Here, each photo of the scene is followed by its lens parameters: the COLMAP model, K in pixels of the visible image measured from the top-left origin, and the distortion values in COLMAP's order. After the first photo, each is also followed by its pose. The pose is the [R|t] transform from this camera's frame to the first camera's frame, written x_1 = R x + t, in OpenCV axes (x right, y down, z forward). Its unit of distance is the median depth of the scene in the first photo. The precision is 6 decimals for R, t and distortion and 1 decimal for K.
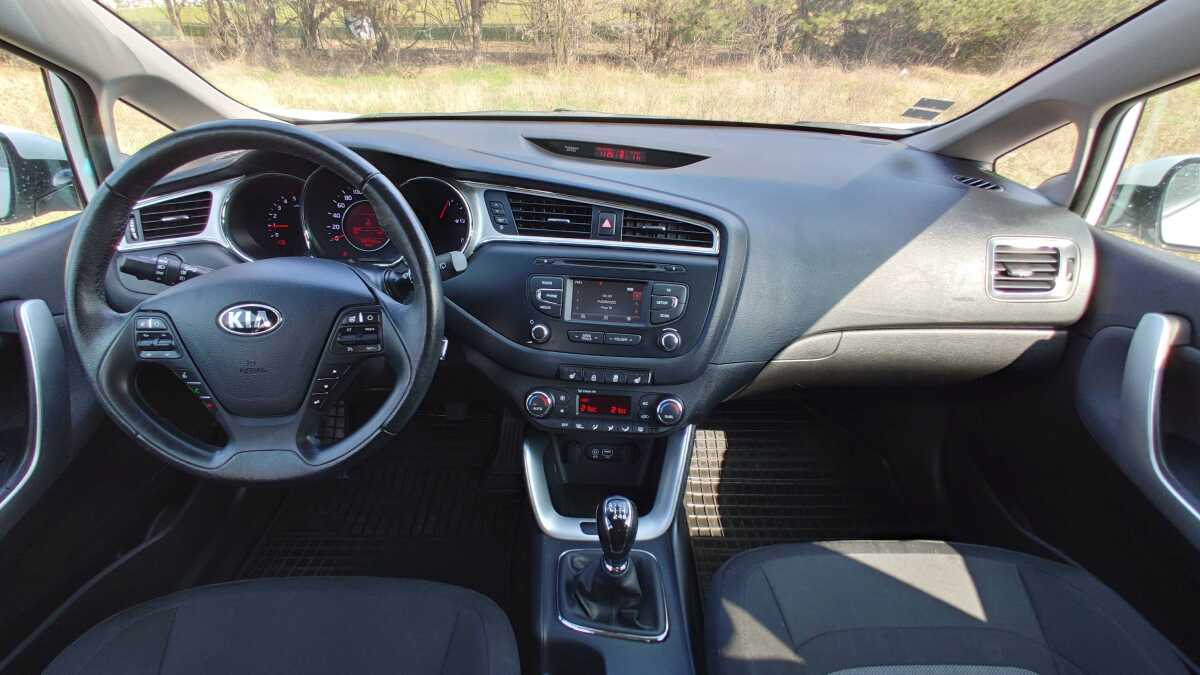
lens RADIAL K [[597.8, 0, 597.7], [0, 597.8, 328.6], [0, 0, 1]] dist [0.000438, -0.001022]
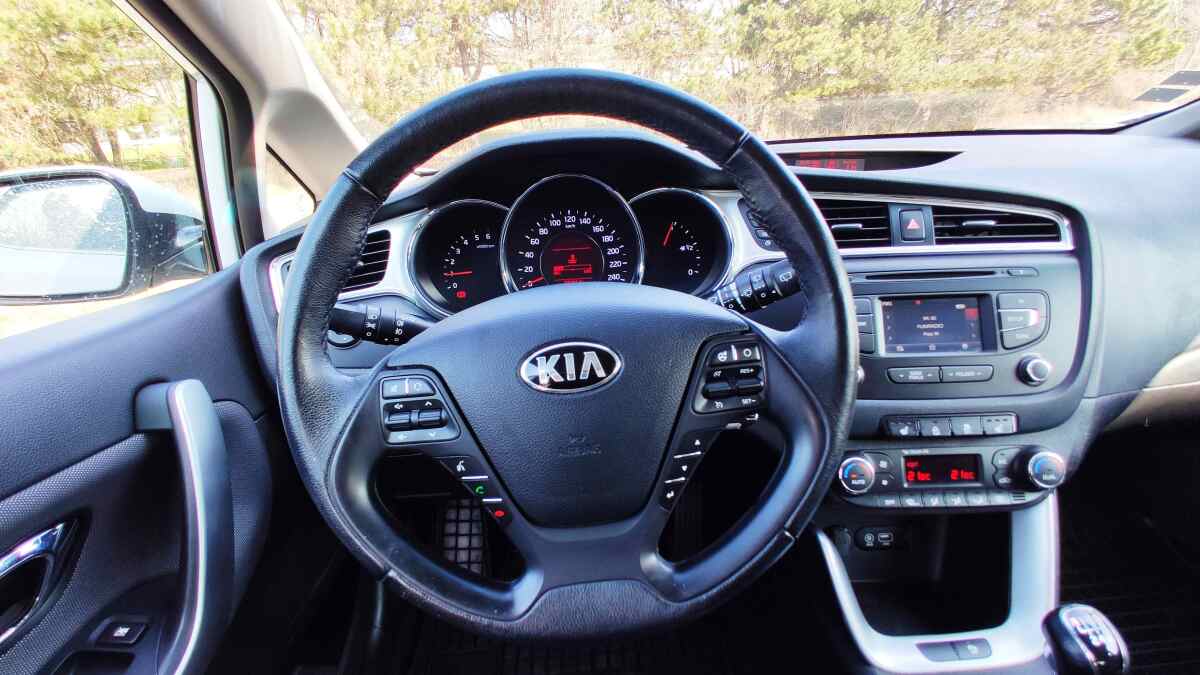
lens RADIAL K [[597.8, 0, 597.7], [0, 597.8, 328.6], [0, 0, 1]] dist [0.000438, -0.001022]
pose [[0.996299, -0.085863, -0.003887, -0.392239], [0.084527, 0.986987, -0.136790, 0.024671], [0.015582, 0.135955, 0.990592, 0.260675]]
